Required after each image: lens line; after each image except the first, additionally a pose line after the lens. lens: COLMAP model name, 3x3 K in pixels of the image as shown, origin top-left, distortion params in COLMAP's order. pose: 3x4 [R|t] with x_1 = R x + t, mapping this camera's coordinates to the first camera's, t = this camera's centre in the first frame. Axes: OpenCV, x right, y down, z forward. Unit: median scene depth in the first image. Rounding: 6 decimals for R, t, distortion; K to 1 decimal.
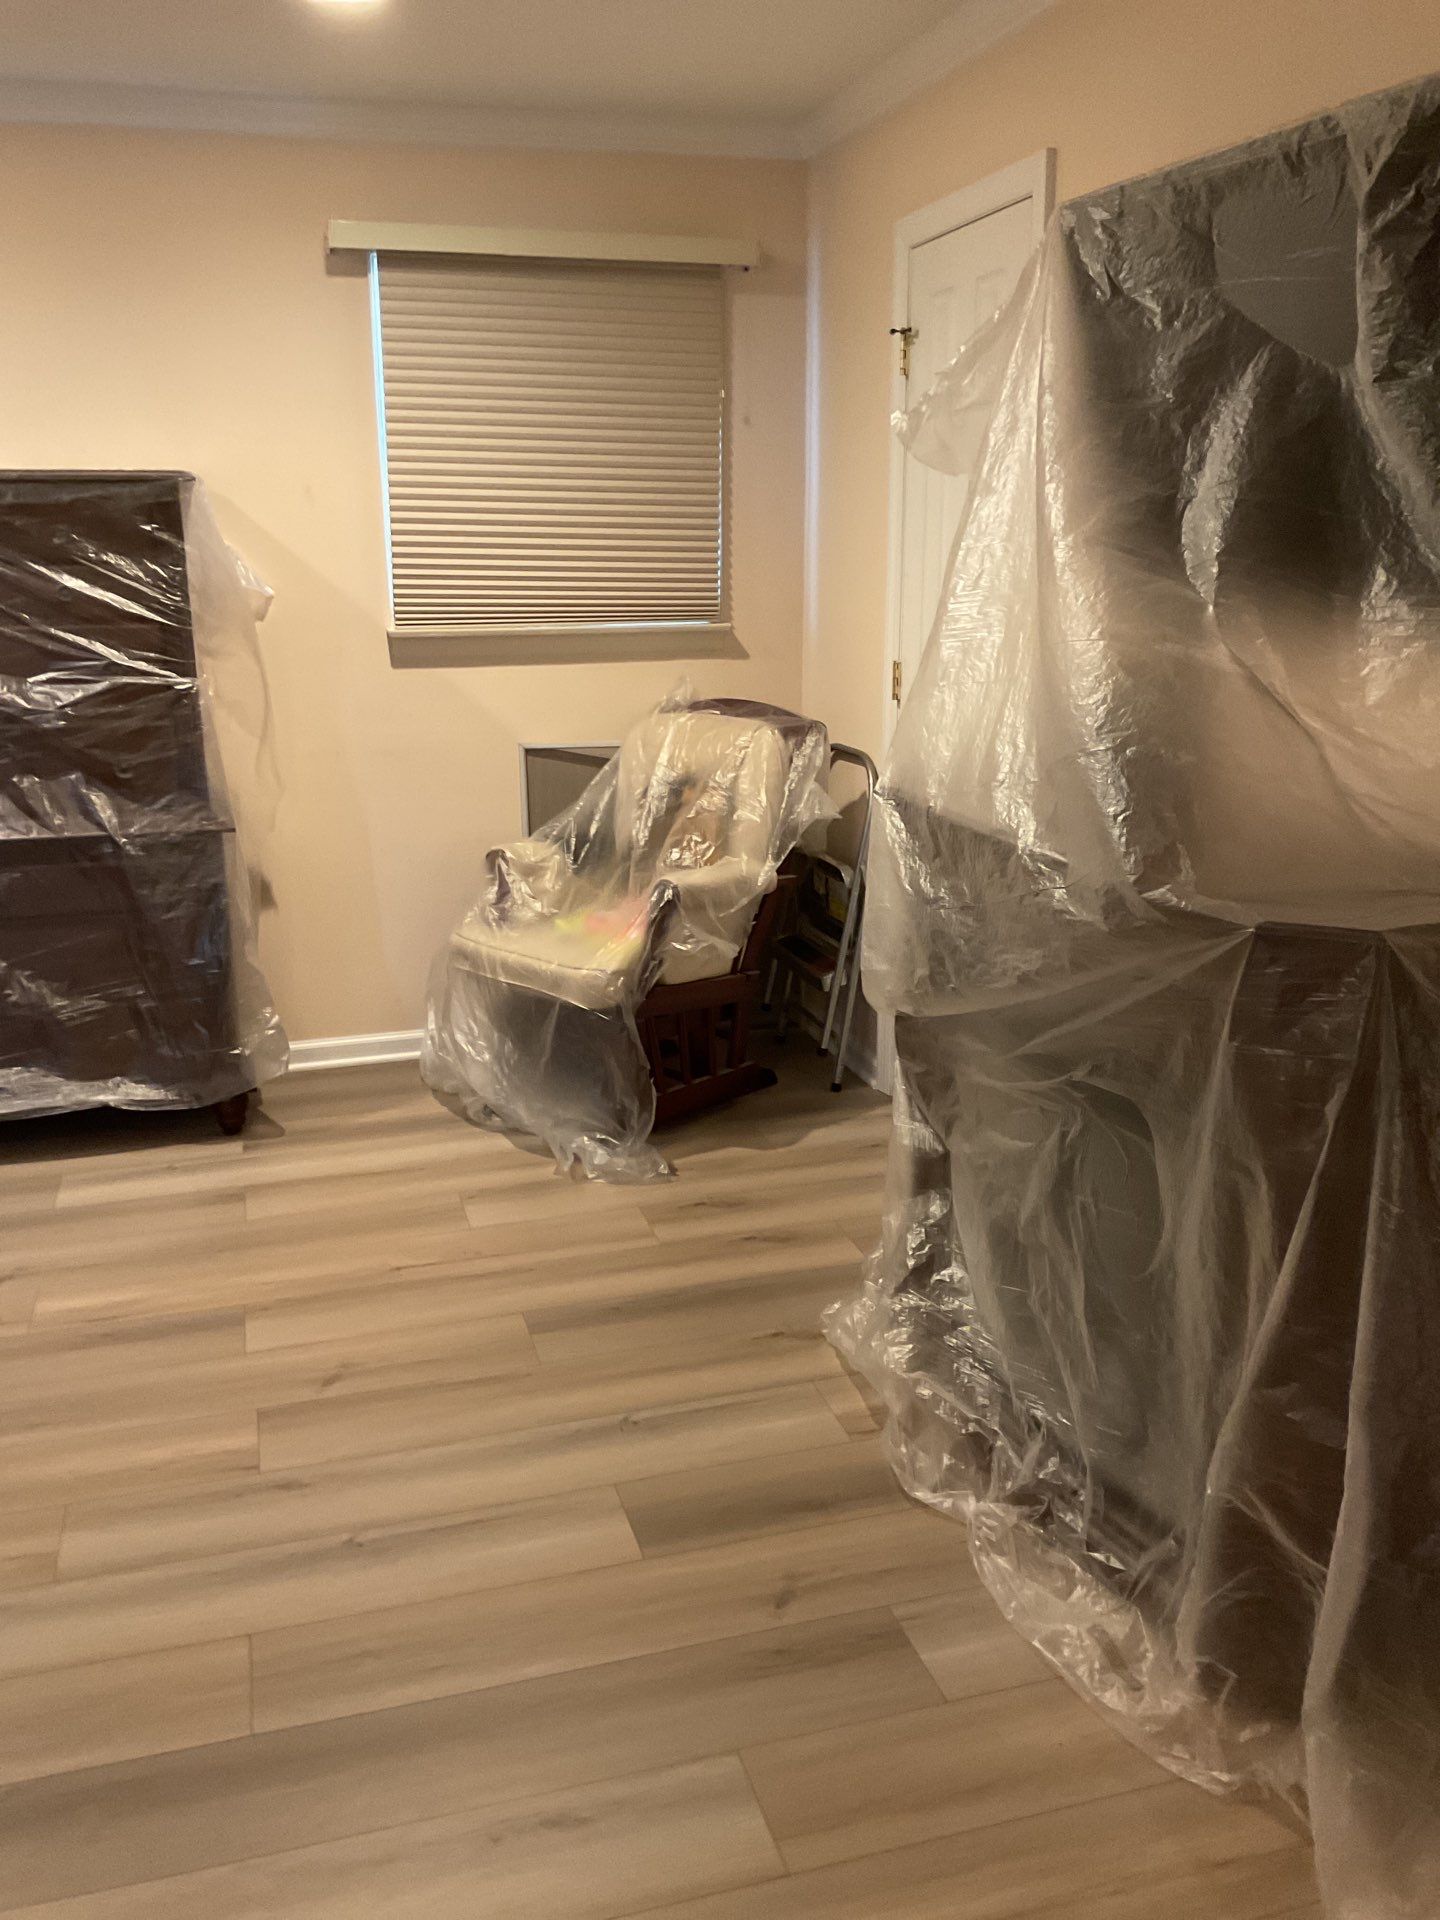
lens RADIAL K [[1584.5, 0, 715.2], [0, 1584.5, 945.5], [0, 0, 1]] dist [0.094488, -0.164535]
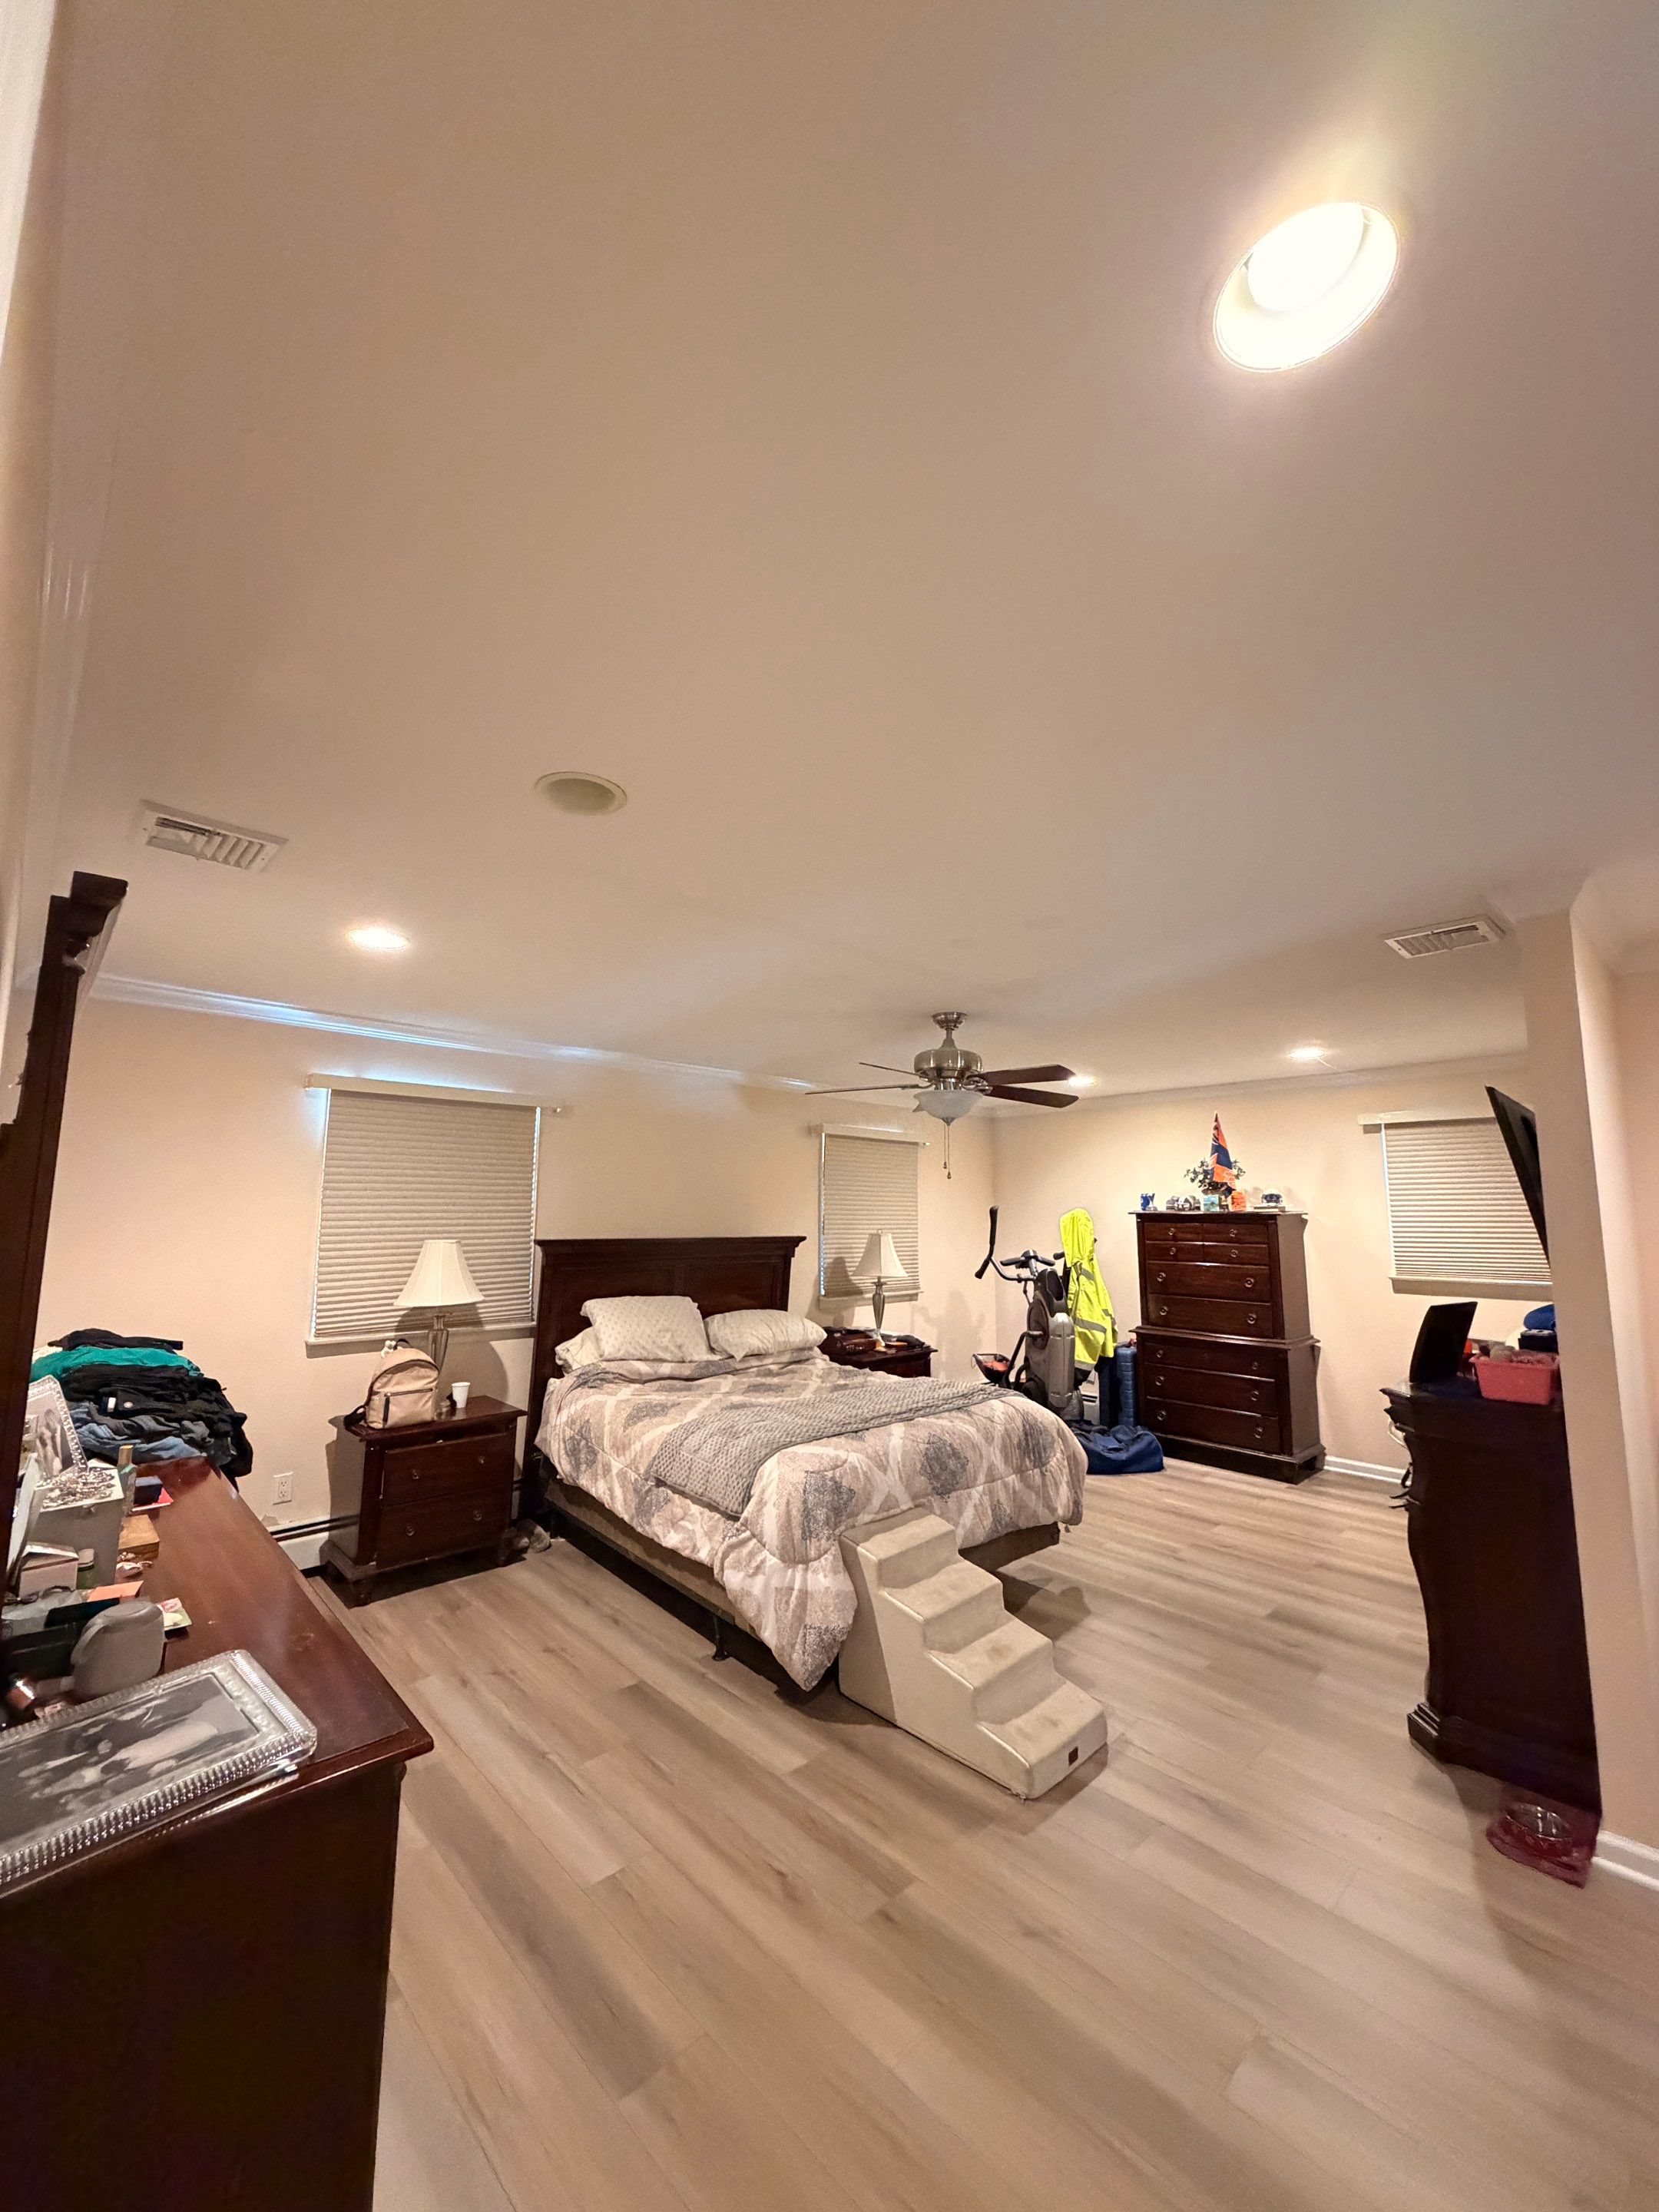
lens RADIAL K [[886.9, 0, 830.3], [0, 886.9, 1097.9], [0, 0, 1]] dist [0.001499, -0.000189]
pose [[0.453808, -0.106808, -0.884675, 0.633396], [-0.232066, 0.944367, -0.233057, 0.045099], [0.860351, 0.311066, 0.403775, -0.300270]]
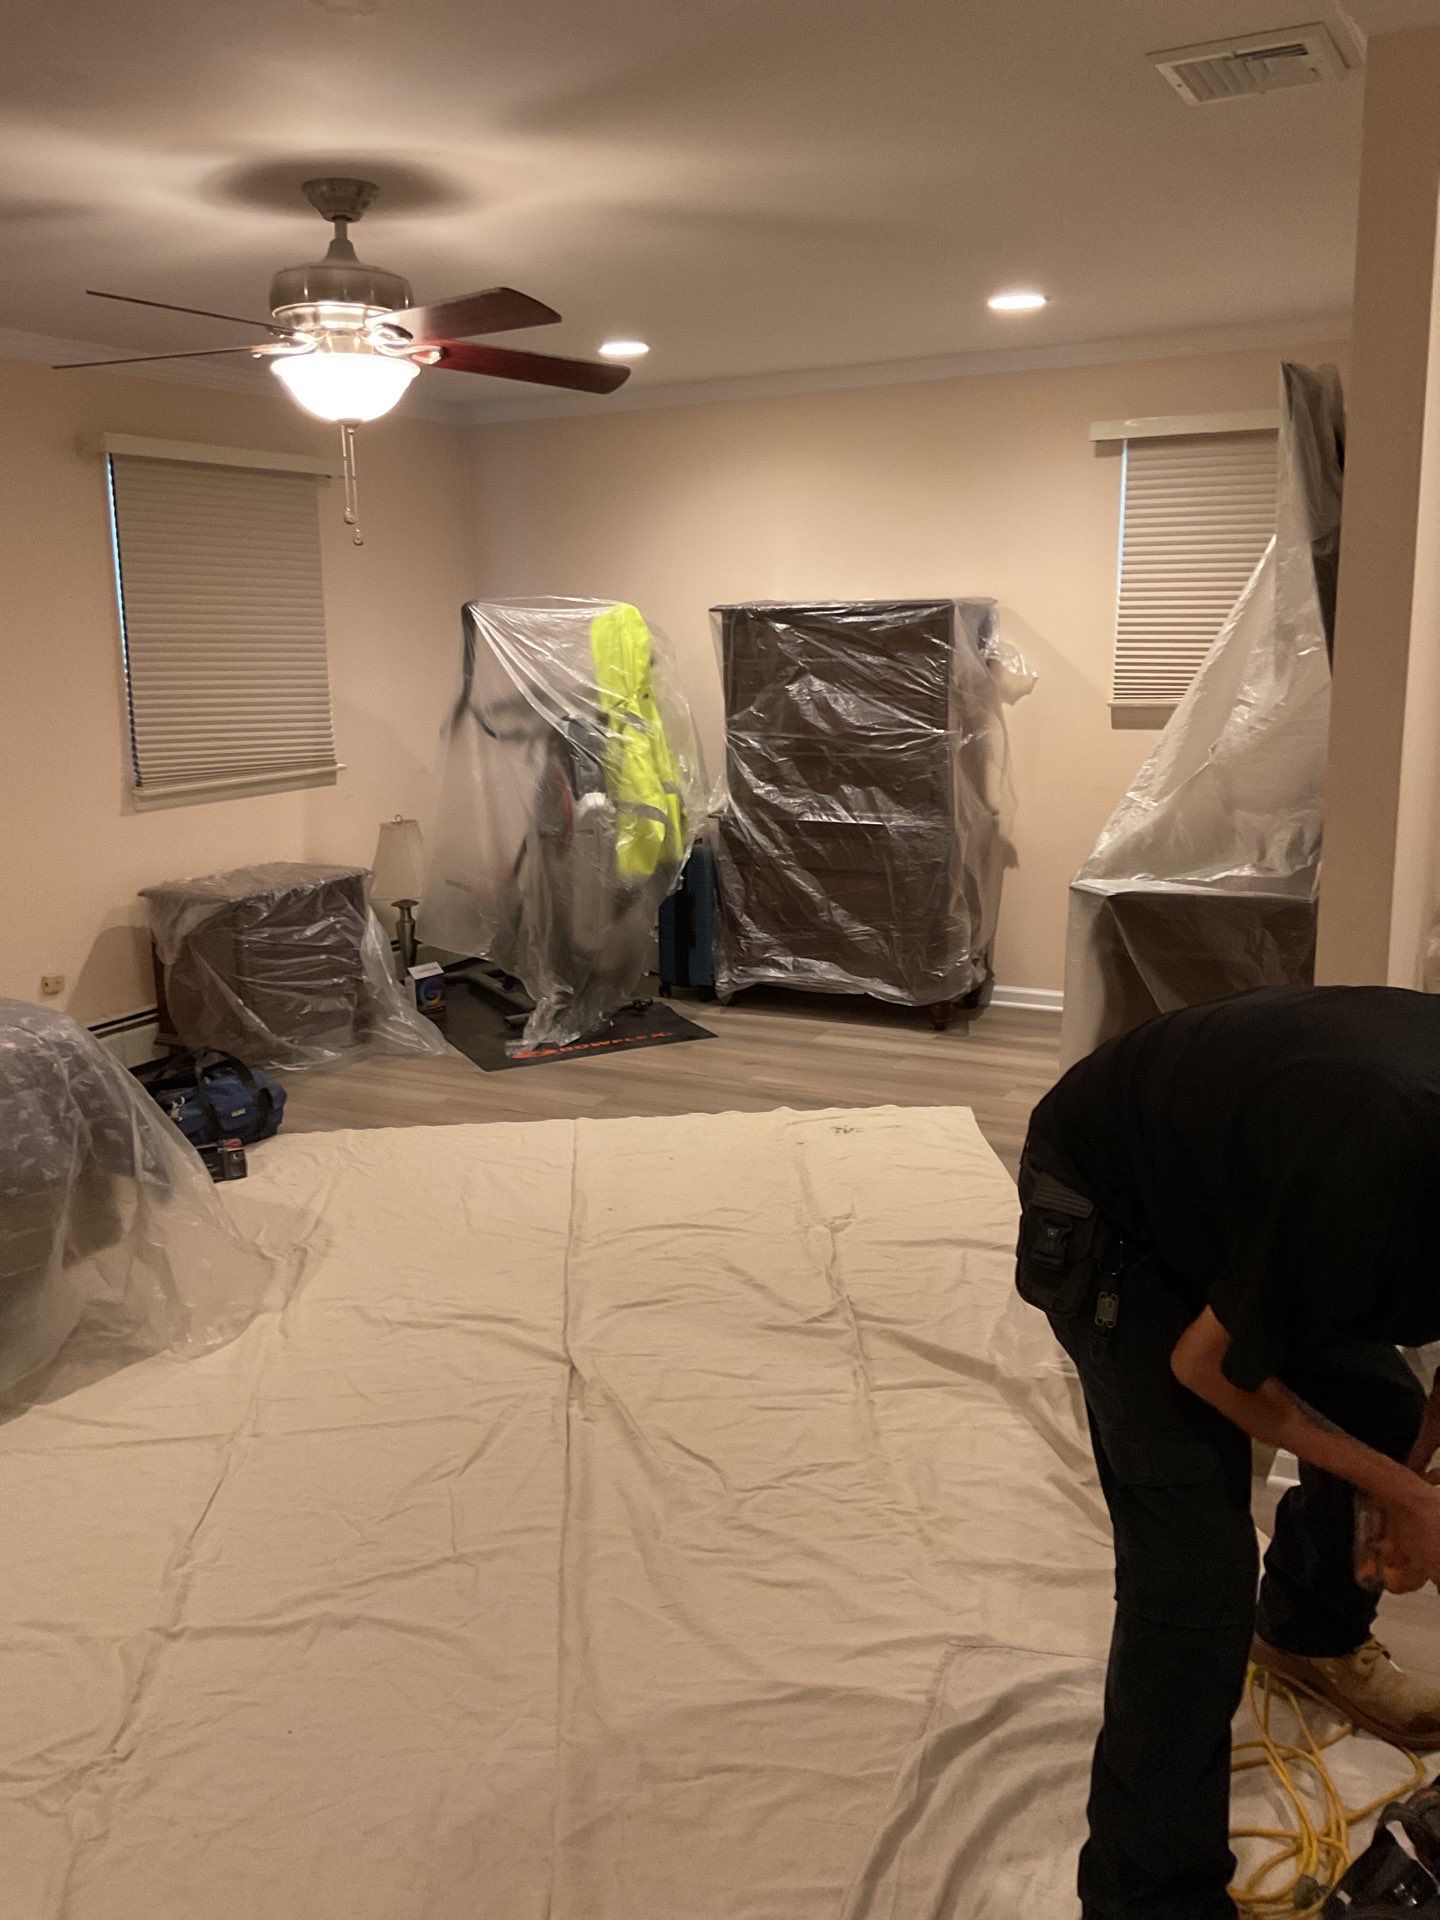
lens RADIAL K [[1584.5, 0, 722.1], [0, 1584.5, 954.2], [0, 0, 1]] dist [0.094488, -0.164535]
pose [[0.709565, 0.140108, -0.690570, 0.604892], [-0.162807, 0.986113, 0.032786, 0.032164], [0.685574, 0.089166, 0.722522, -0.244488]]
